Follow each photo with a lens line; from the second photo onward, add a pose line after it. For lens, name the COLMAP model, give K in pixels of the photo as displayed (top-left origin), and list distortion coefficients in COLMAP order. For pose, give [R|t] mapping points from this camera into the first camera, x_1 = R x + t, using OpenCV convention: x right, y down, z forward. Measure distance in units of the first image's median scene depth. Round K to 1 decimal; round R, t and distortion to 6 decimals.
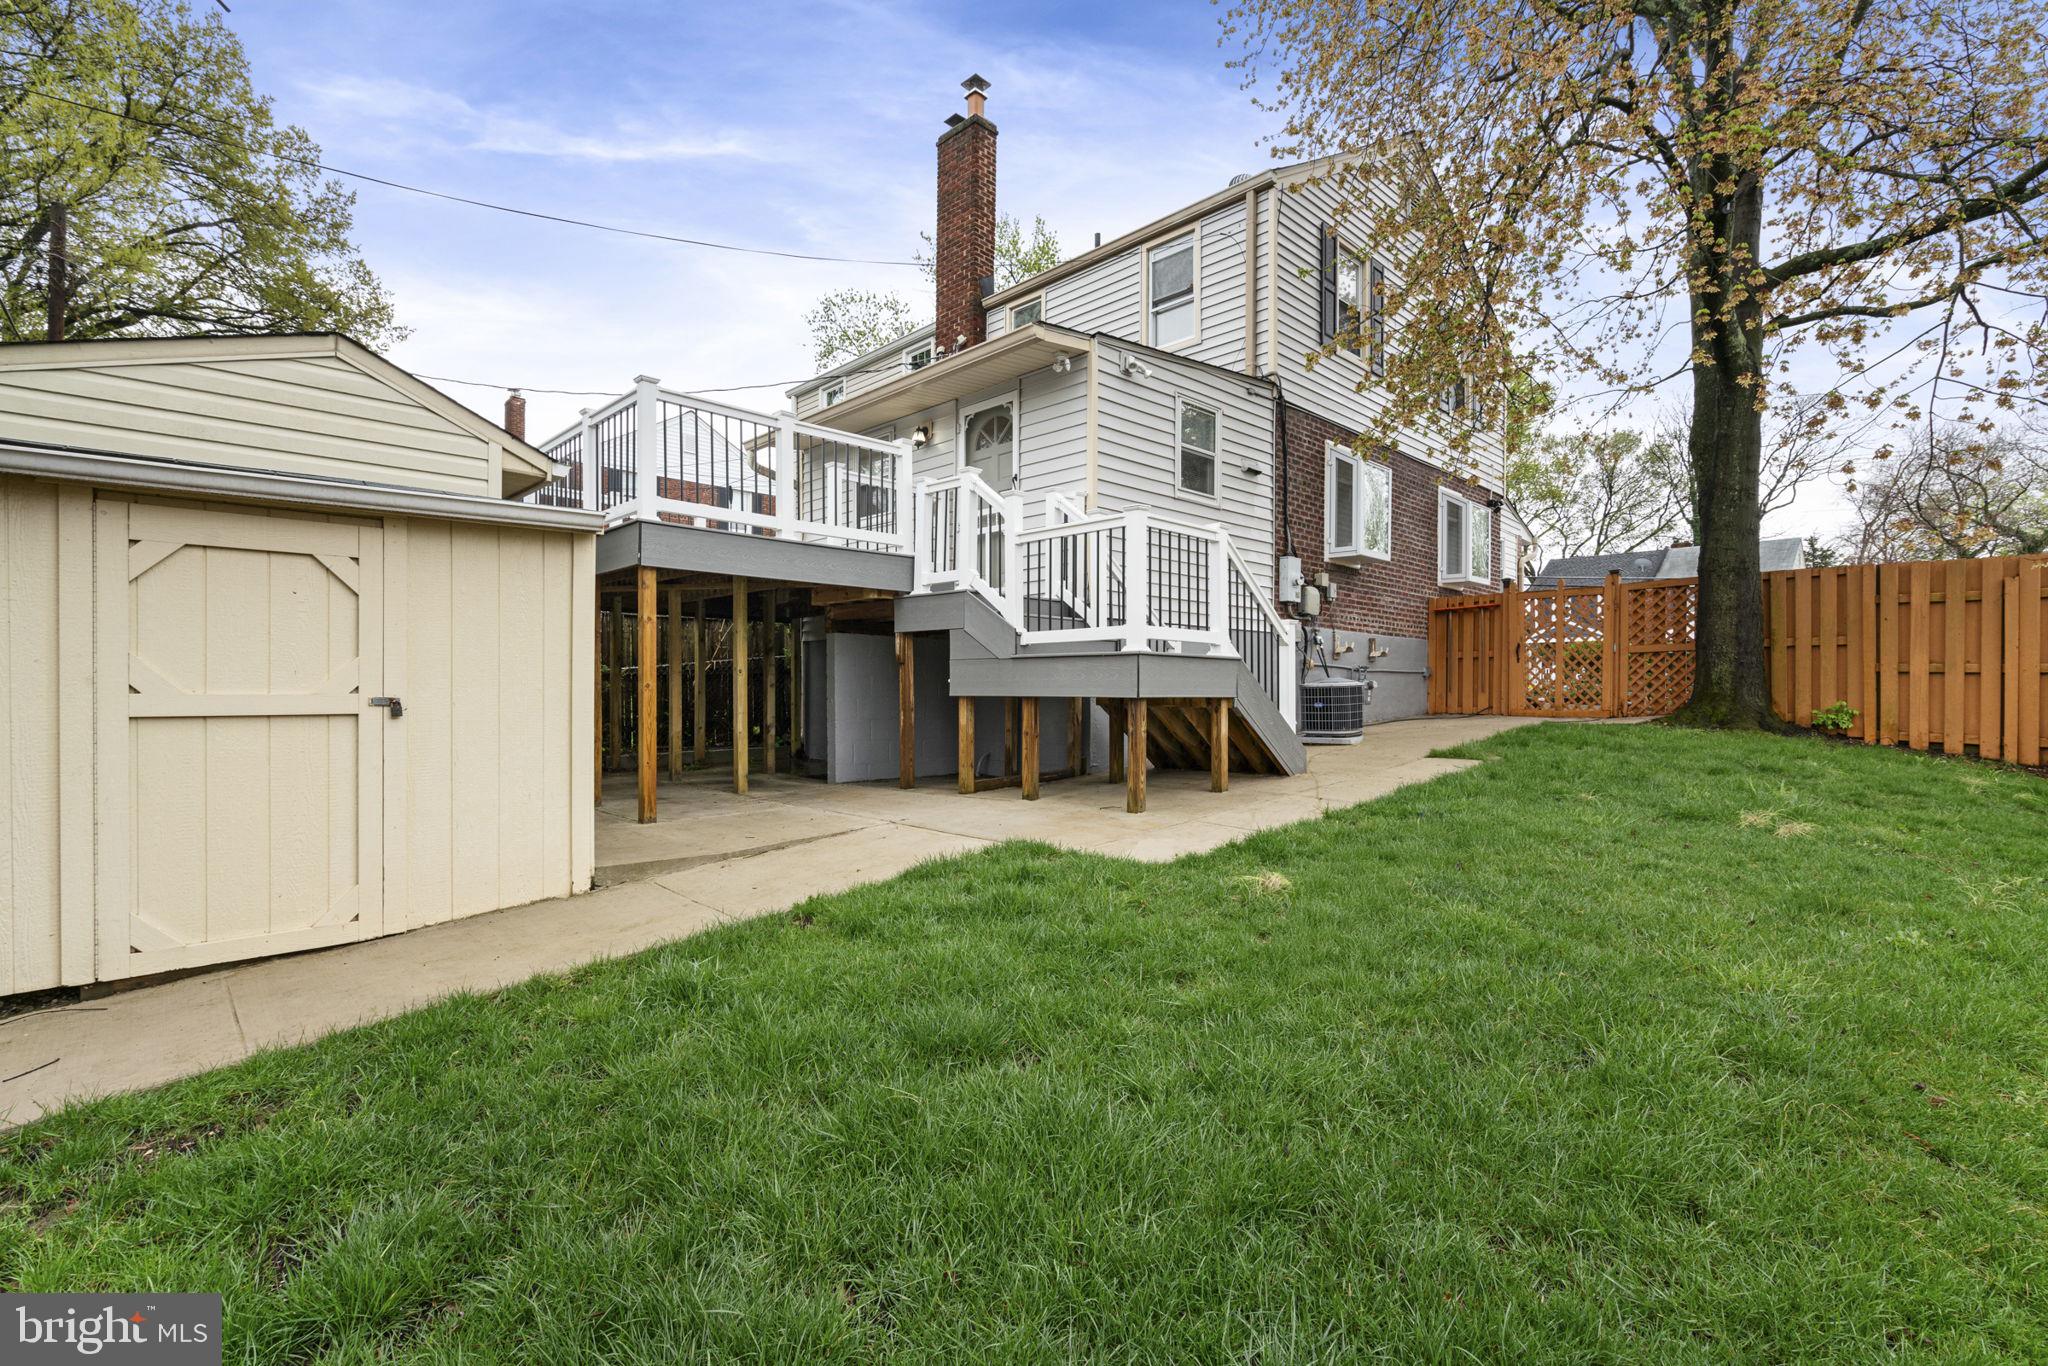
lens RADIAL K [[912.6, 0, 1024.0], [0, 912.6, 683.0], [0, 0, 1]] dist [-0.005376, 0.000343]
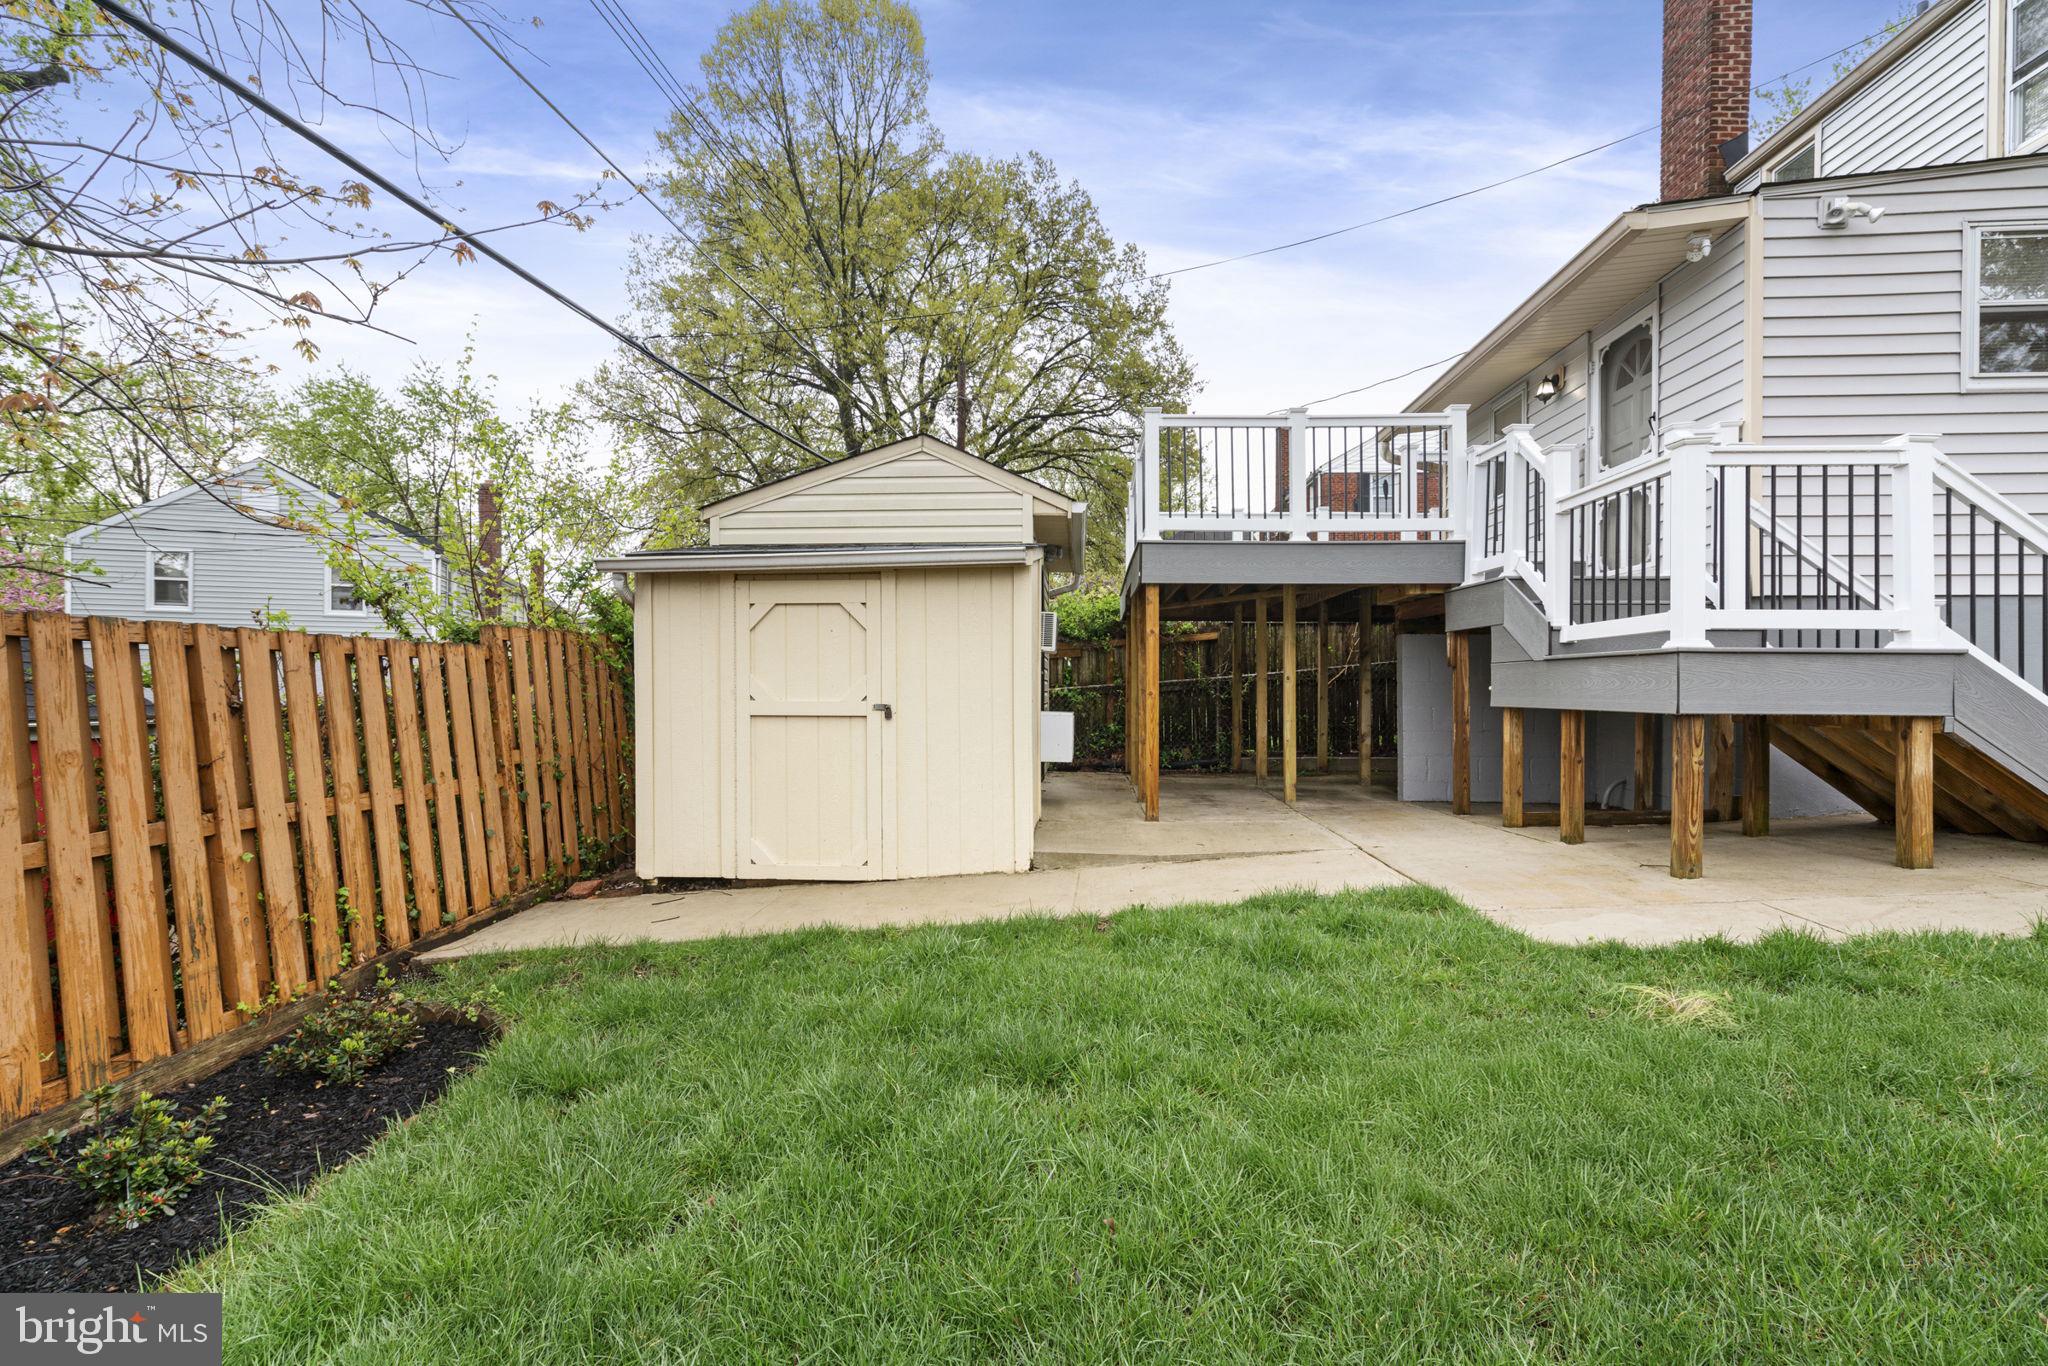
lens RADIAL K [[934.1, 0, 1028.4], [0, 934.1, 689.2], [0, 0, 1]] dist [-0.009401, 0.008051]
pose [[0.674213, 0.000588, -0.738537, 0.257182], [0.003127, 0.999988, 0.003652, -0.005822], [0.738530, -0.004772, 0.674203, 0.120874]]
